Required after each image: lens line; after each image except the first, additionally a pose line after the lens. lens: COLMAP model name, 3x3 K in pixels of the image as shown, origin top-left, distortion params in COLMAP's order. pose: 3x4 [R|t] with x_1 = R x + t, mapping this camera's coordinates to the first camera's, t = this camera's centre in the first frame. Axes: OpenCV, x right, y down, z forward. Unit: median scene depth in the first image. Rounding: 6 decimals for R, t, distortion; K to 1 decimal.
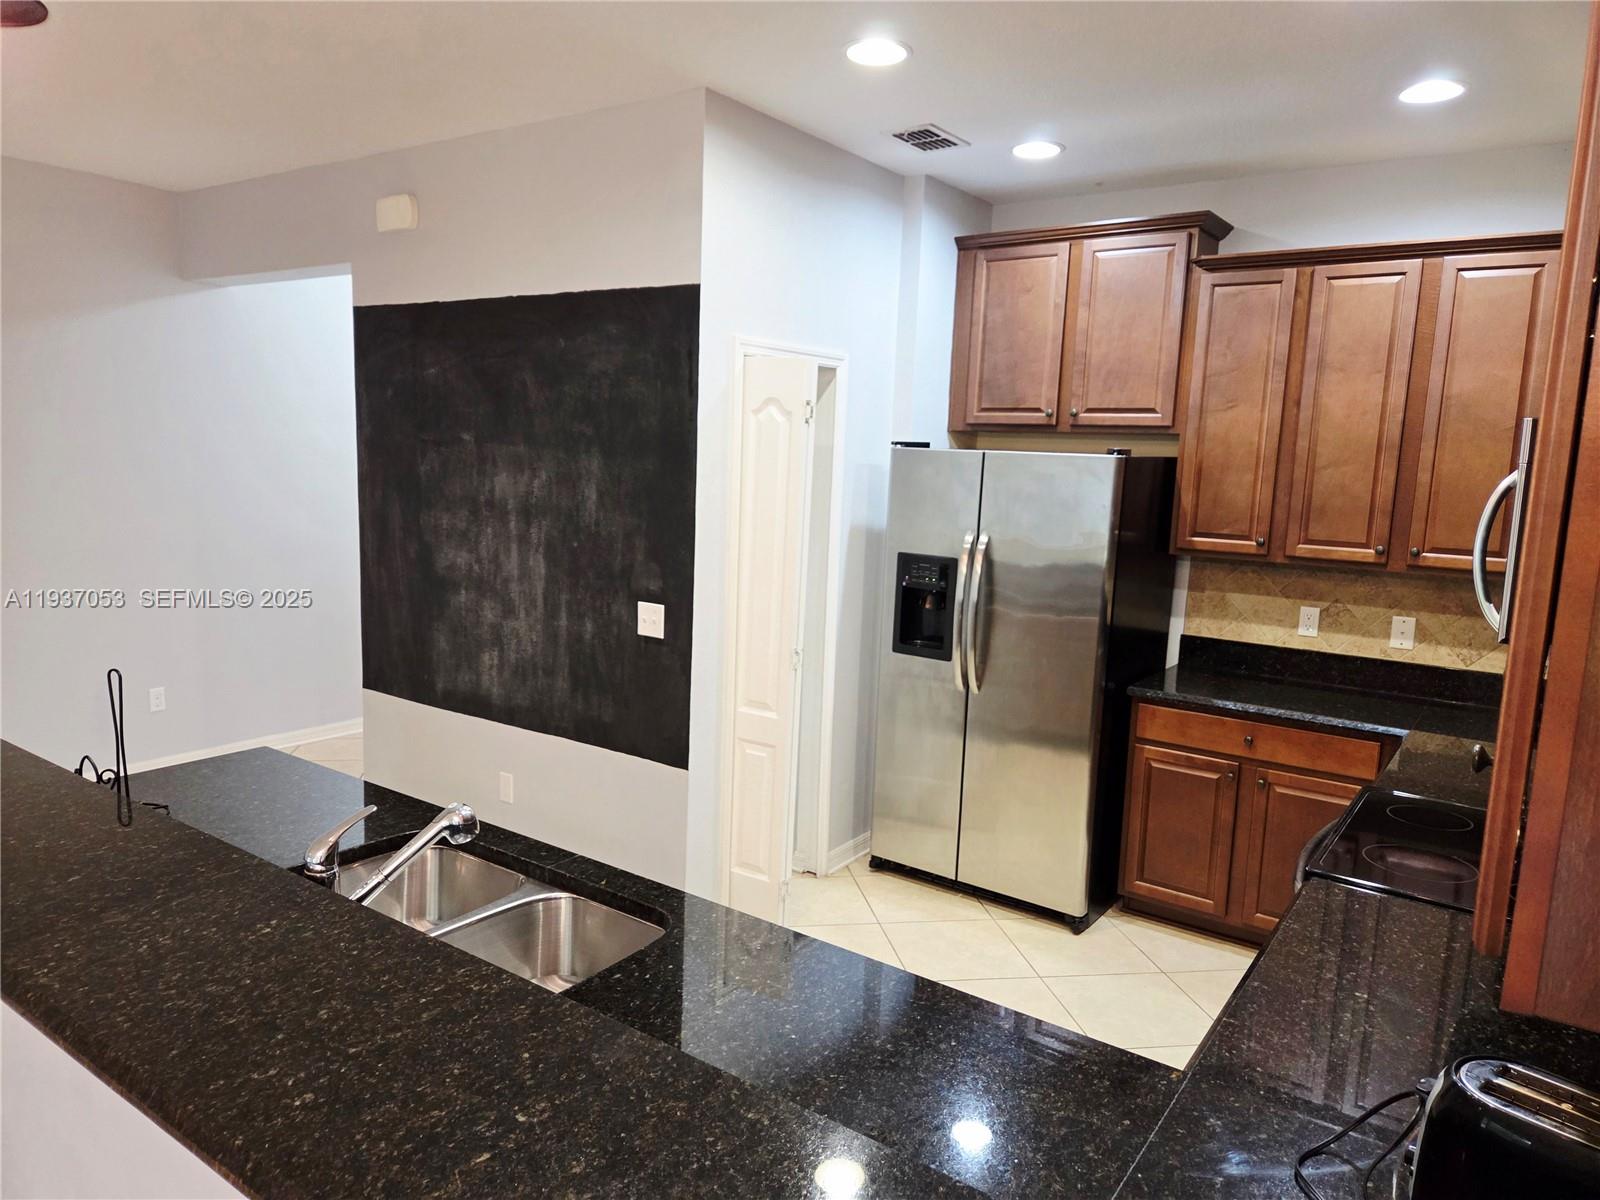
lens RADIAL K [[1069.0, 0, 797.3], [0, 1069.0, 602.0], [0, 0, 1]] dist [0.051121, -0.043806]
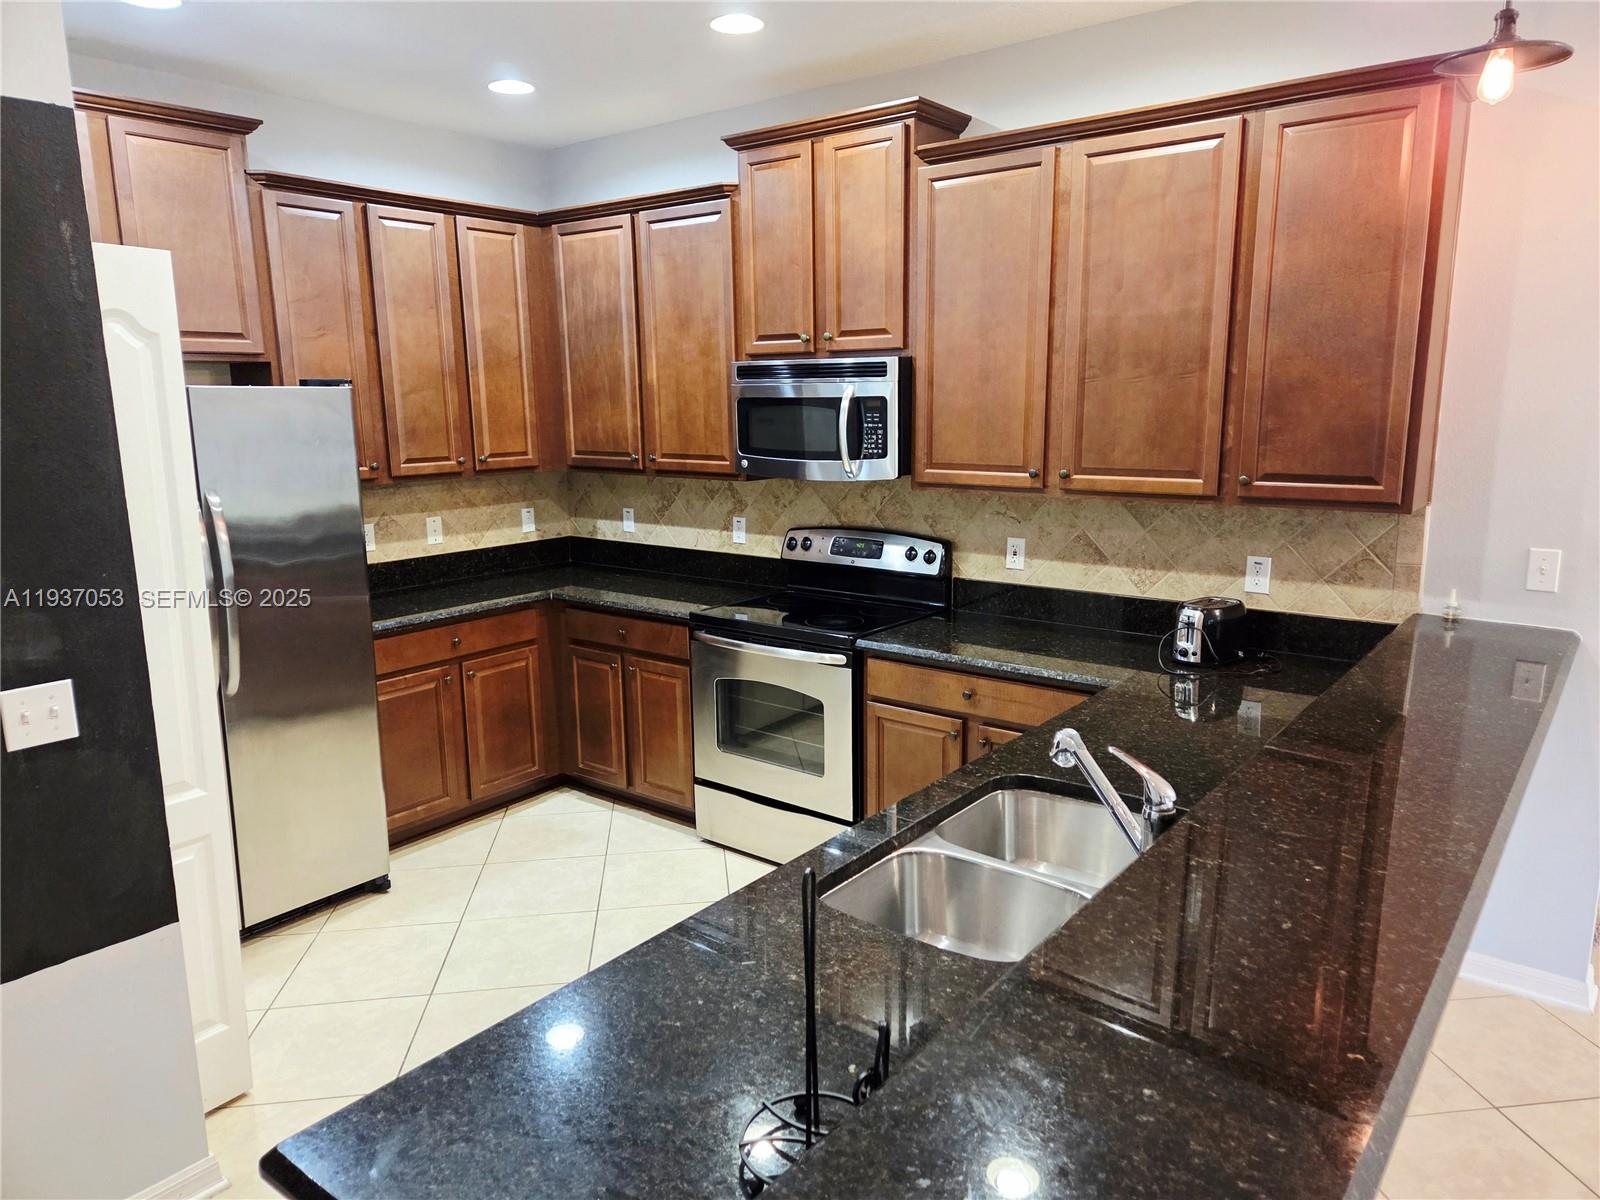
lens RADIAL K [[1069.0, 0, 799.5], [0, 1069.0, 604.8], [0, 0, 1]] dist [0.051121, -0.043806]
pose [[0.032470, -0.228730, 0.972948, -0.583329], [0.157088, 0.962531, 0.221039, -0.088776], [-0.987051, 0.145661, 0.067185, 0.515994]]
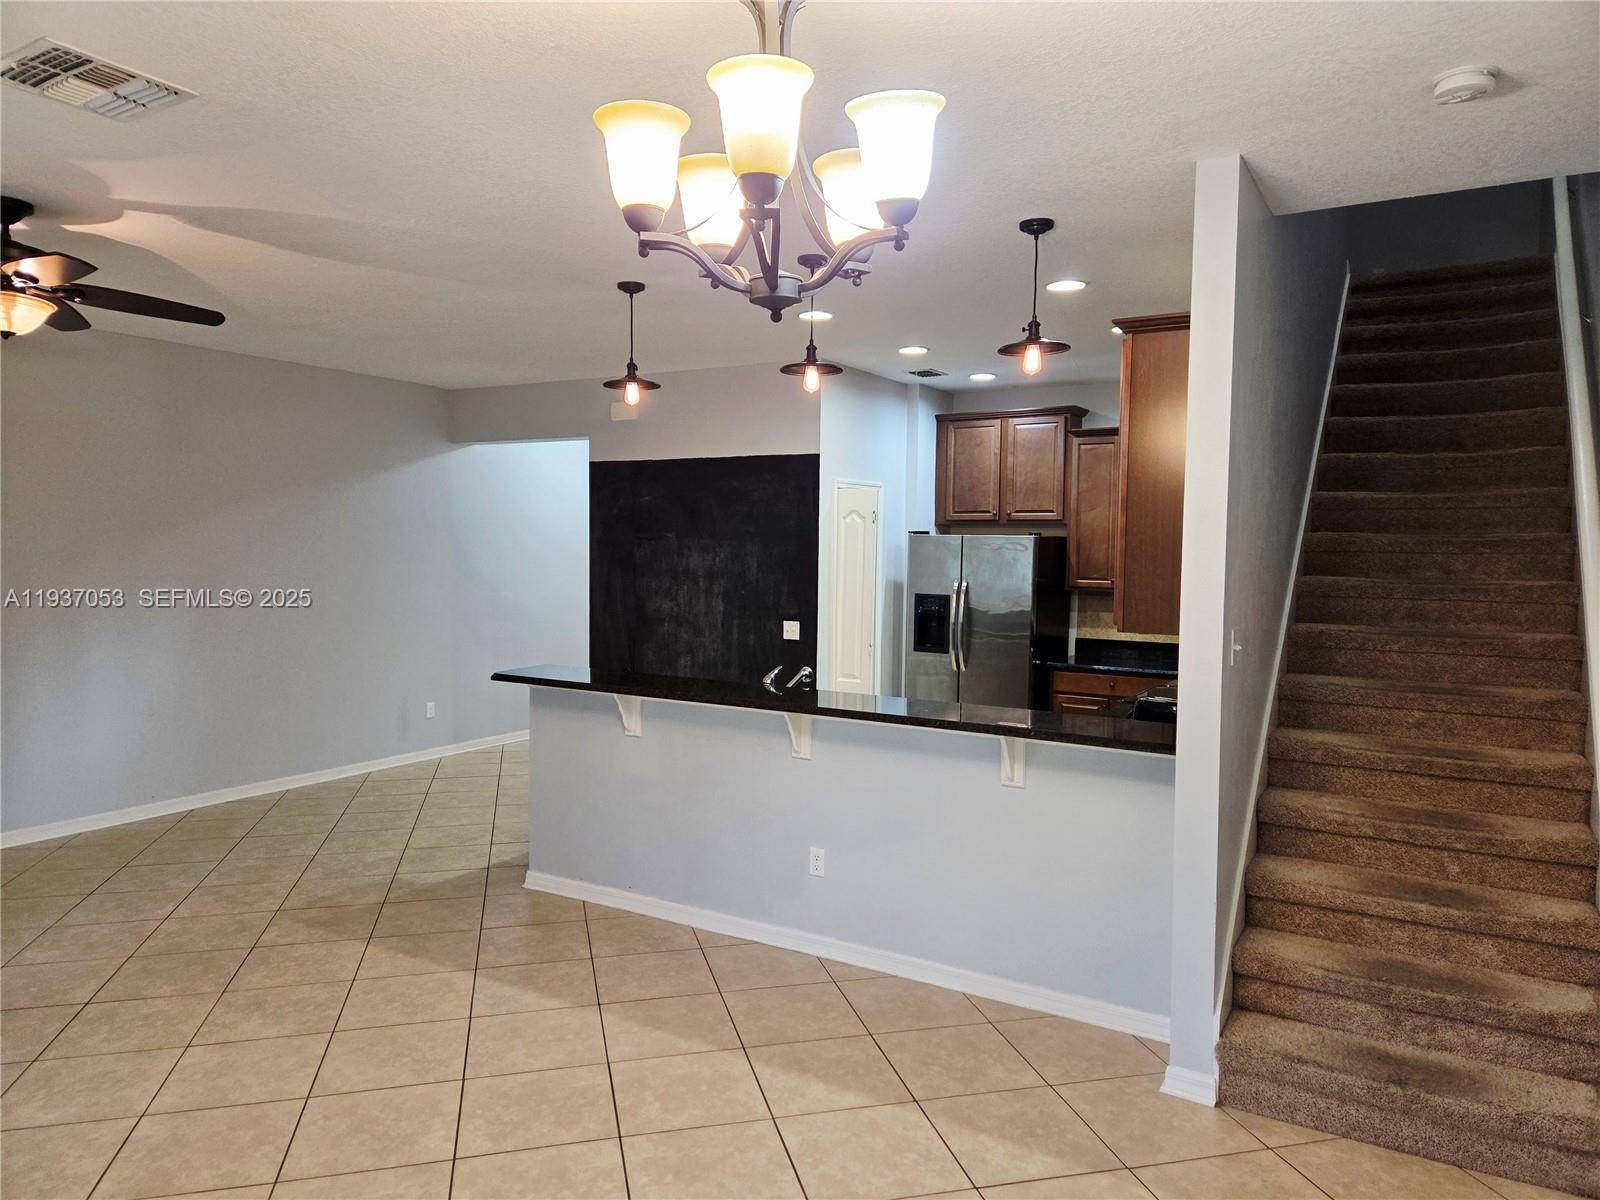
lens RADIAL K [[1069.0, 0, 795.3], [0, 1069.0, 594.5], [0, 0, 1]] dist [0.051121, -0.043806]
pose [[0.996776, -0.028560, 0.074976, -0.240110], [0.035493, 0.995050, -0.092824, 0.113722], [-0.071954, 0.095186, 0.992856, -0.749866]]
